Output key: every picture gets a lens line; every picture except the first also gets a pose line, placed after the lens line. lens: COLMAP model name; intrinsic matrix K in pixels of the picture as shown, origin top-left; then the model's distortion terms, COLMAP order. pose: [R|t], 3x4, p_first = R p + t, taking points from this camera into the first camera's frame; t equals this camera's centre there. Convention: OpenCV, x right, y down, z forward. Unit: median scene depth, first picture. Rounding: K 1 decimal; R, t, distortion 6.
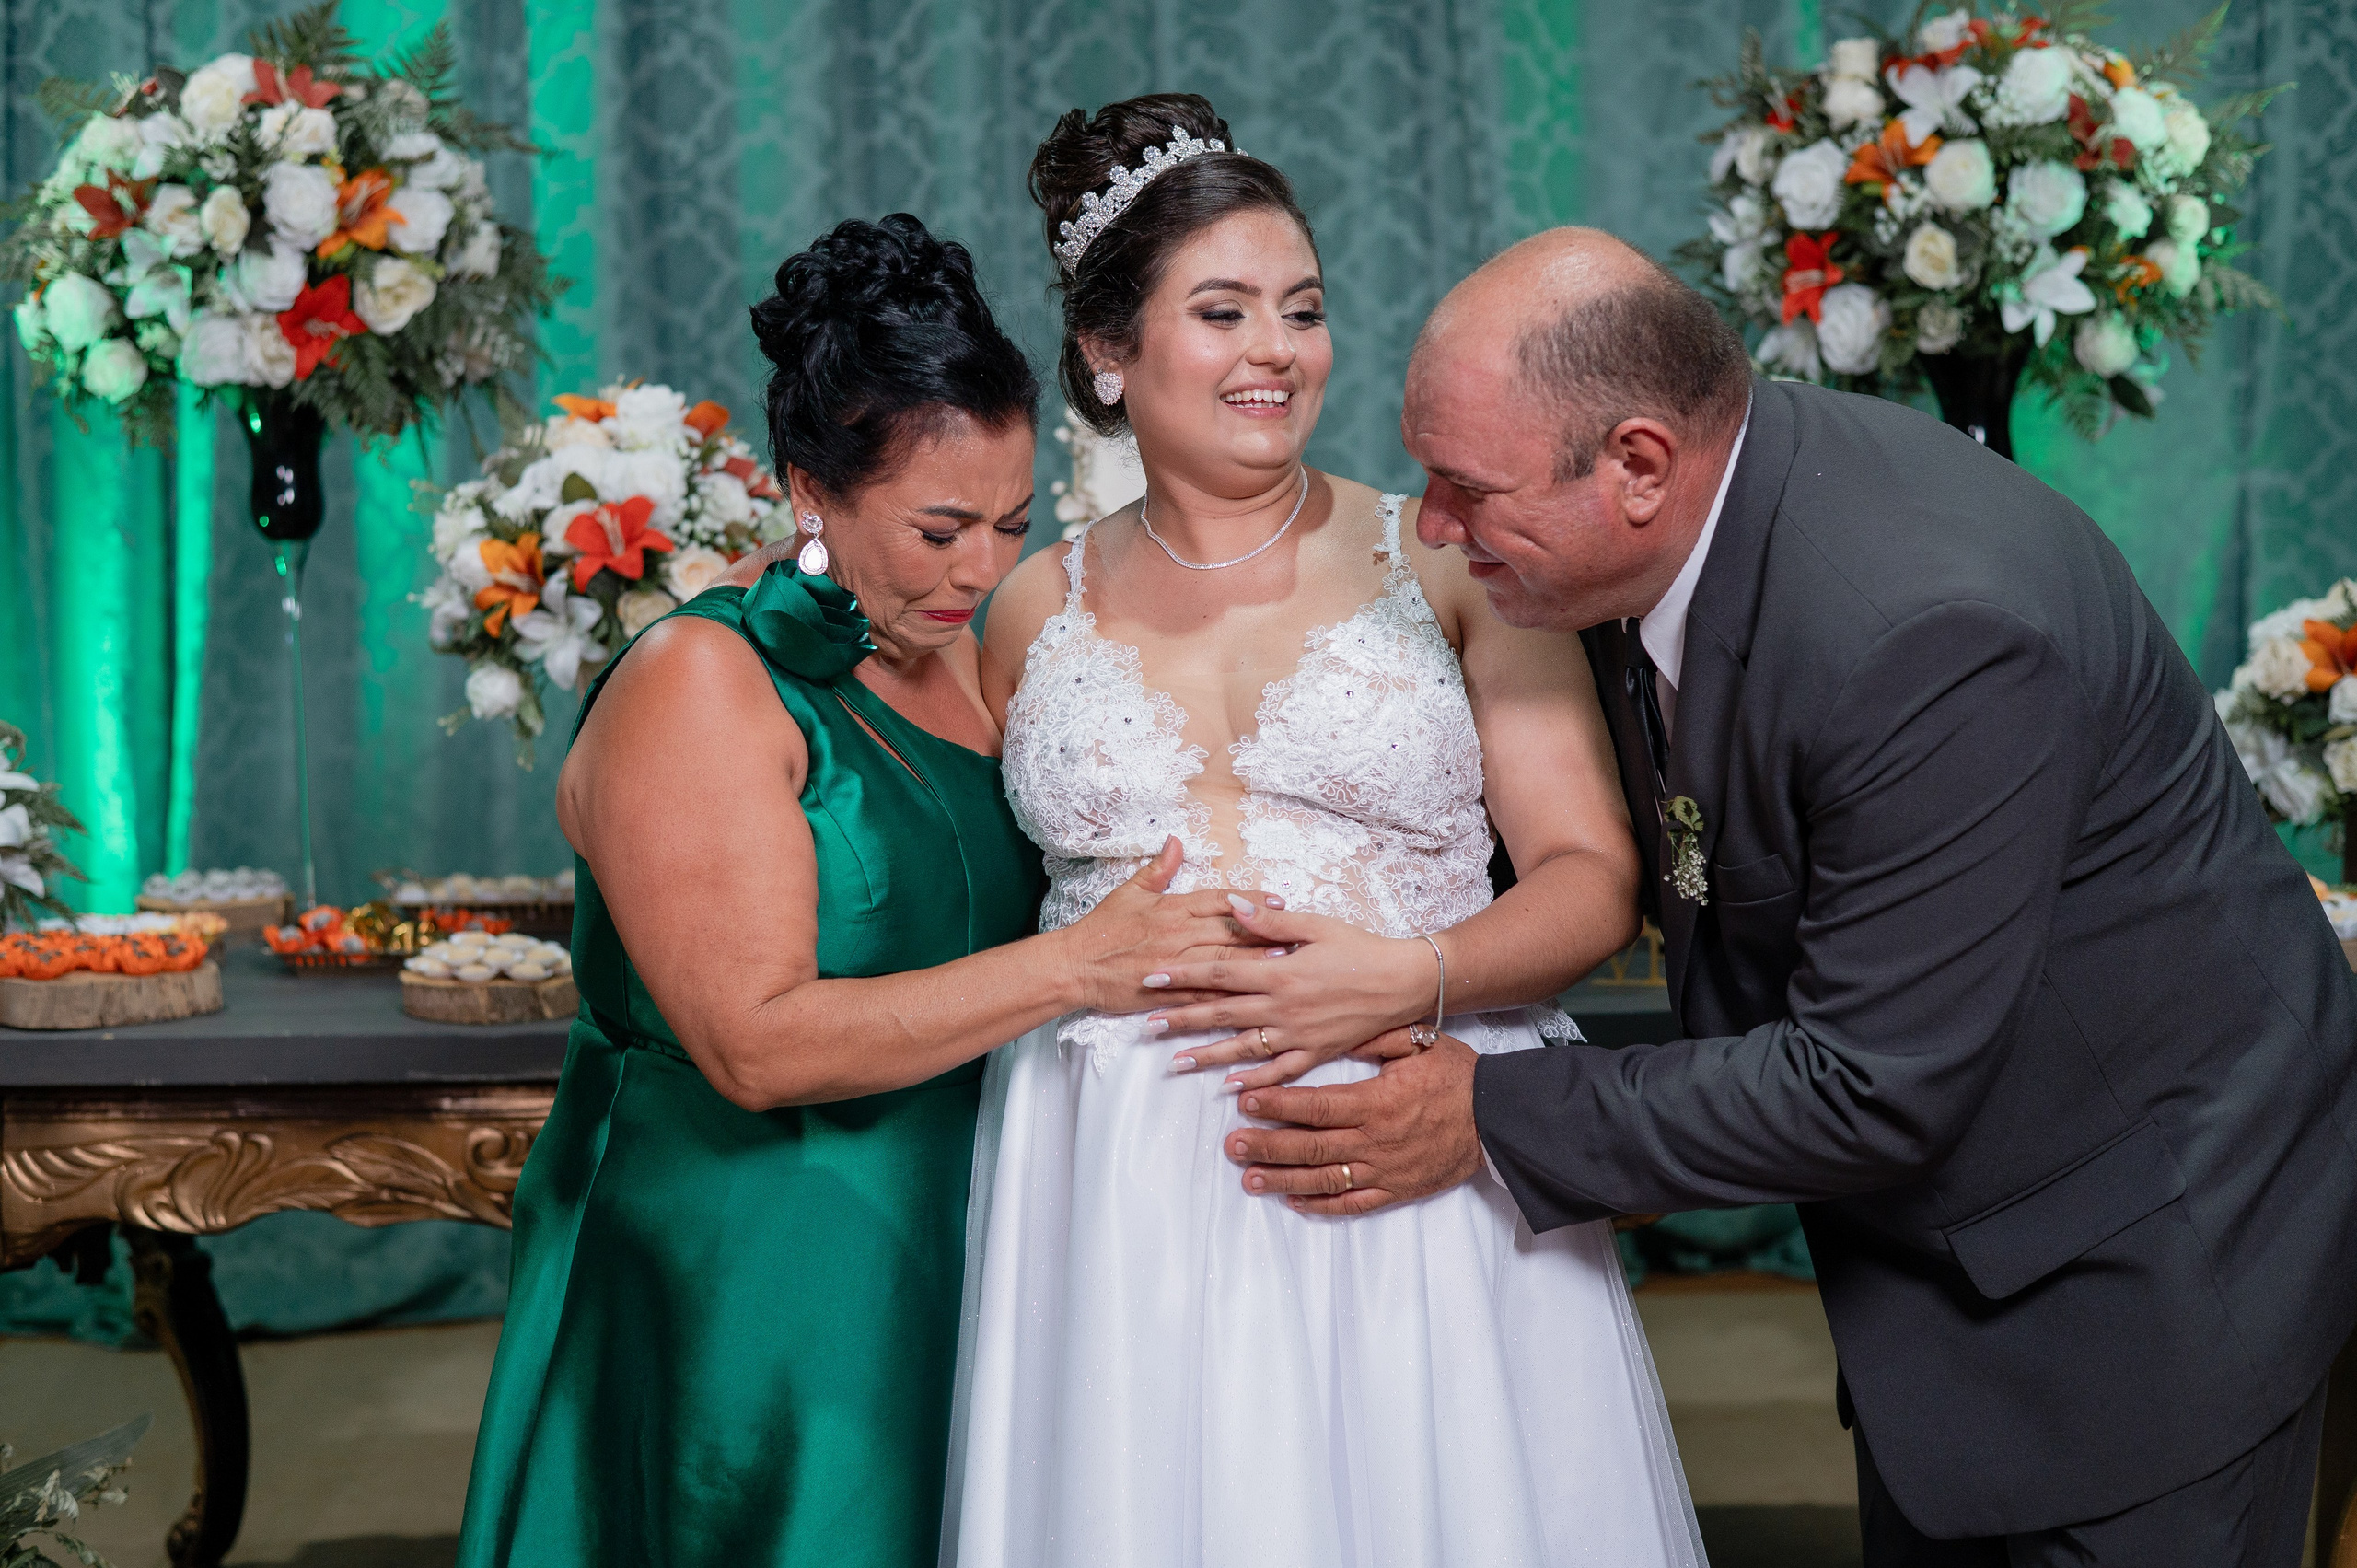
lens RADIAL K [[3396.1, 0, 1184.3], [0, 3396.1, 761.9], [0, 0, 1]] dist [0.008606, 0.016537]
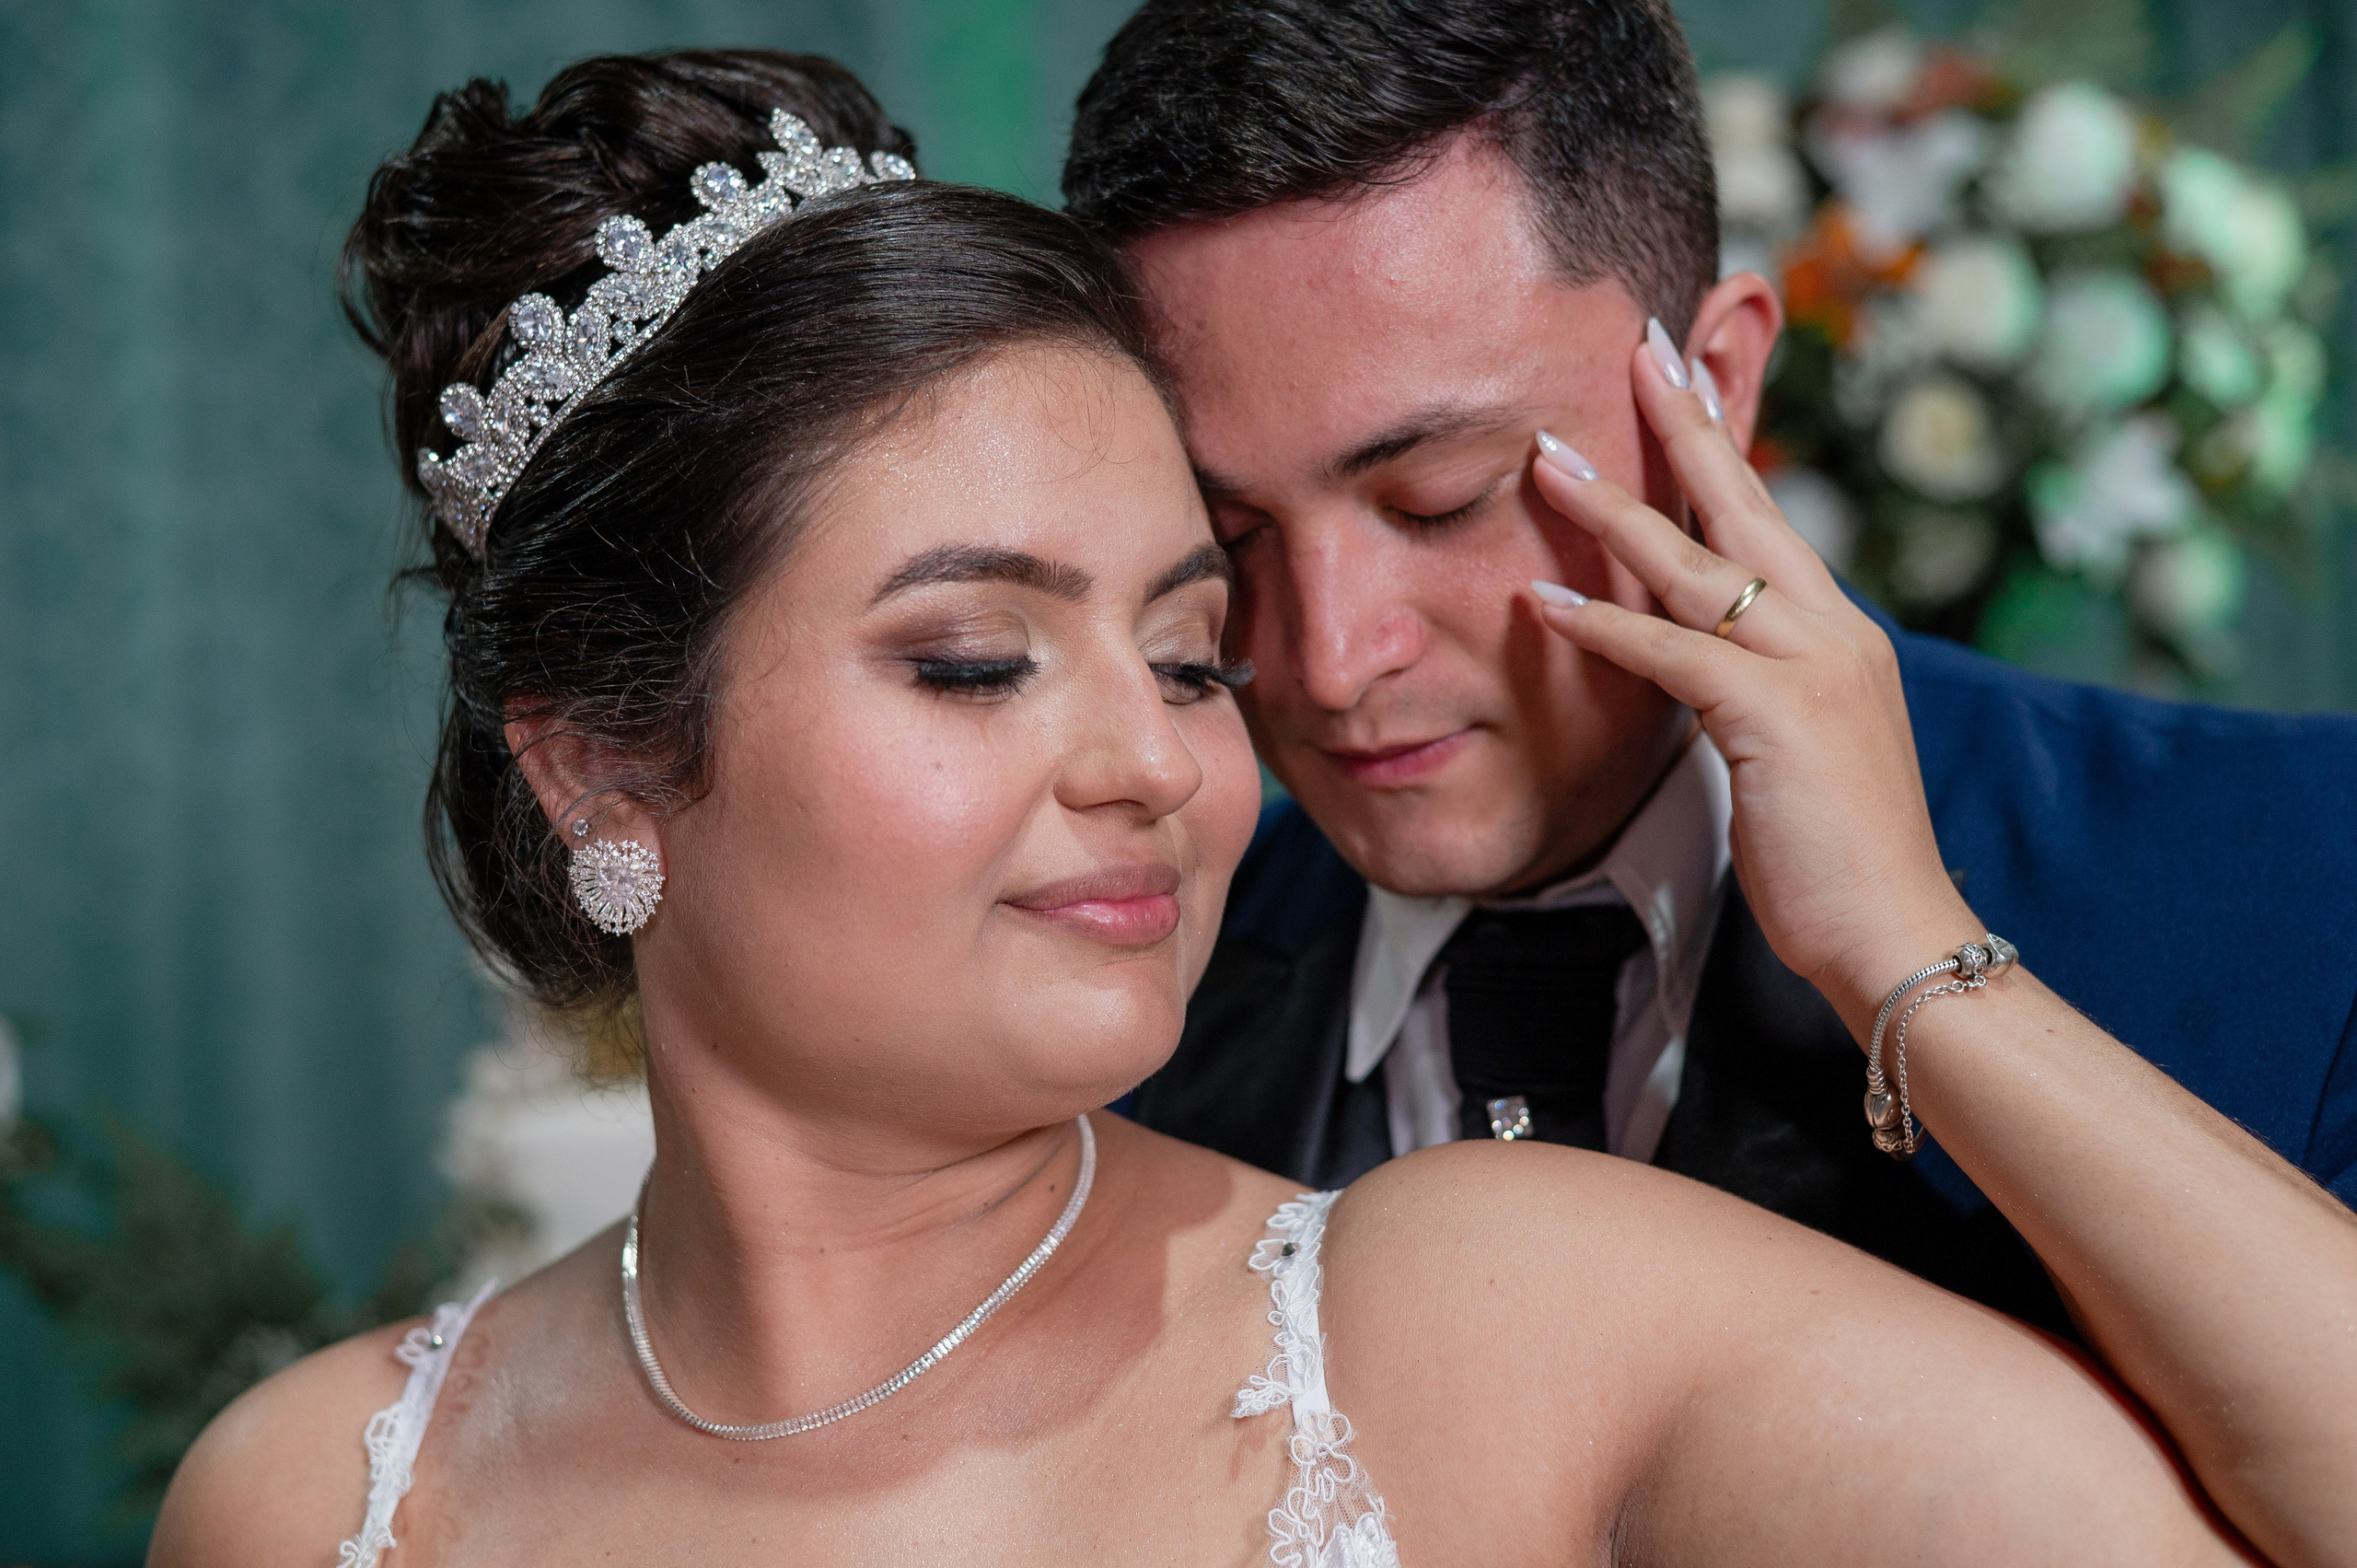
lens RADIAL K [[3468.0, 0, 1235.1], [0, 3468.0, 791.8], [0, 0, 1]] dist [0.029883, -0.015592]
pose [[0.965901, -0.026587, 0.257542, -0.058524], [0.037898, 0.998518, -0.039055, -0.066756], [-0.256122, 0.047483, 0.965477, 0.443160]]
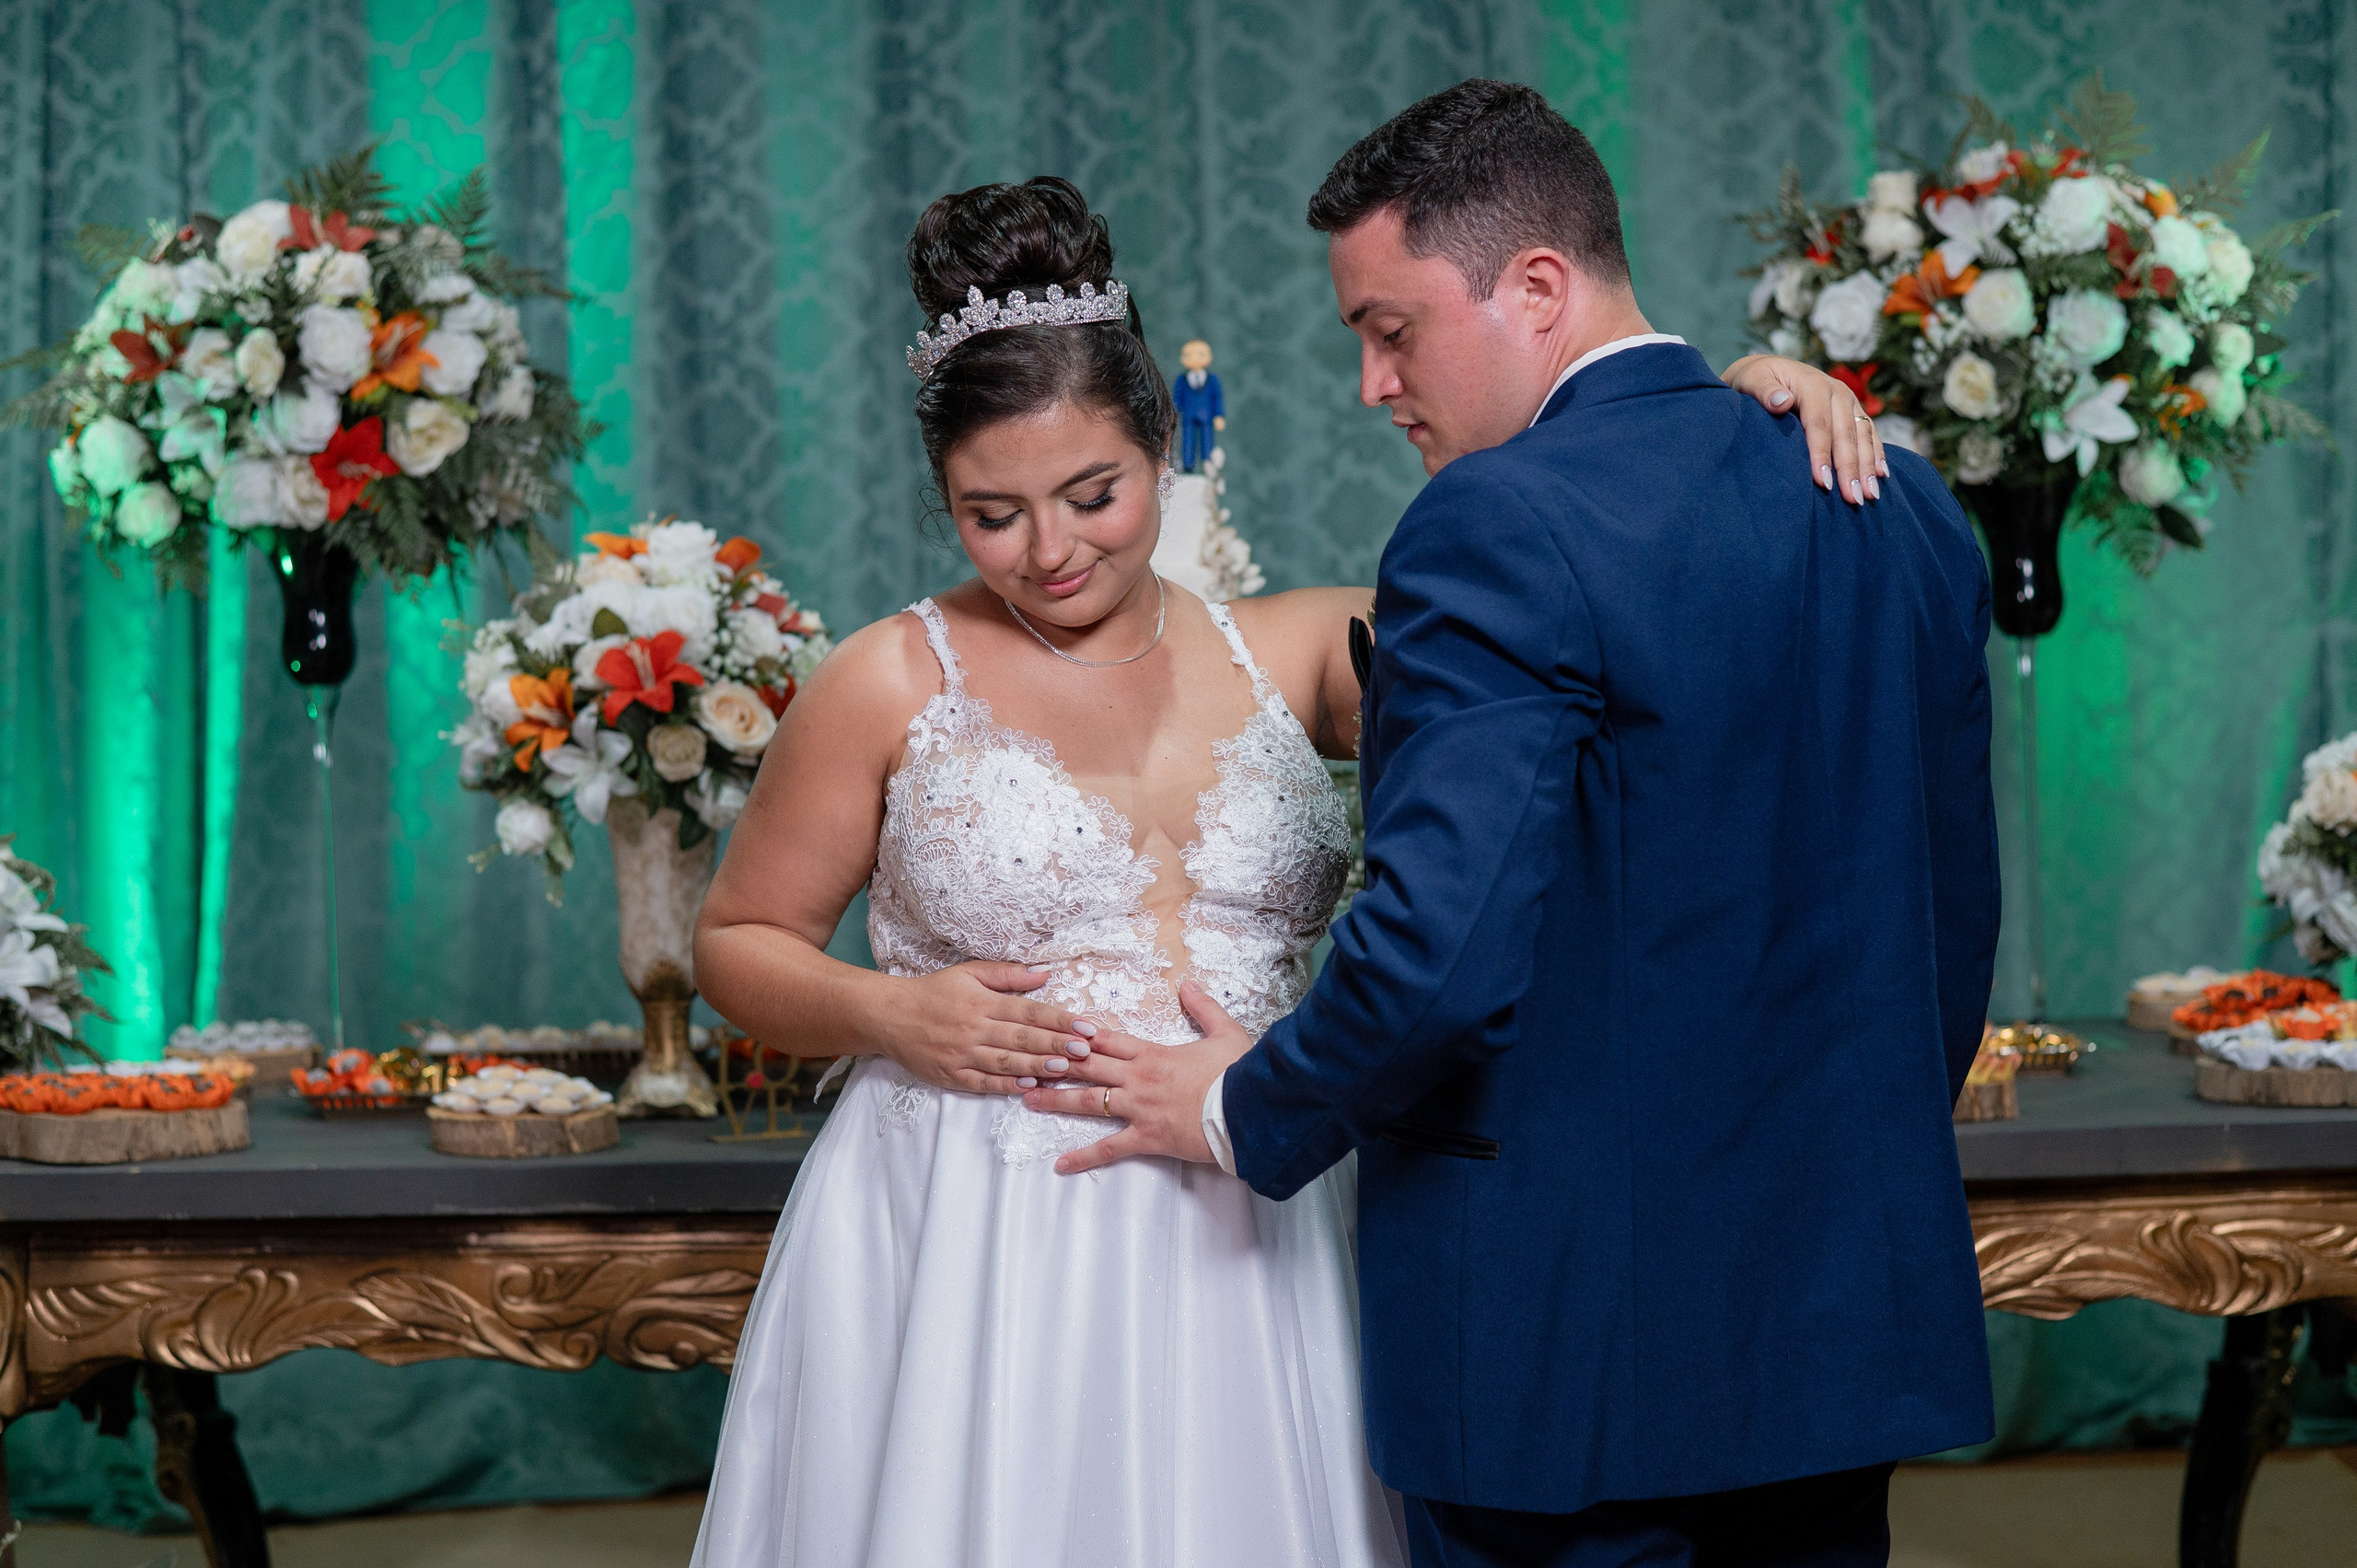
lens RADIAL K [[3572.7, 0, 1182.7], [0, 3572.7, 777.3], [0, 0, 1]] dist [0.012103, 0.004077]
pose [[0.999771, -0.005609, -0.020658, 0.010859], [0.004465, 0.998475, -0.055020, 0.021579], [0.020935, 0.054916, 0.998272, -0.039604]]
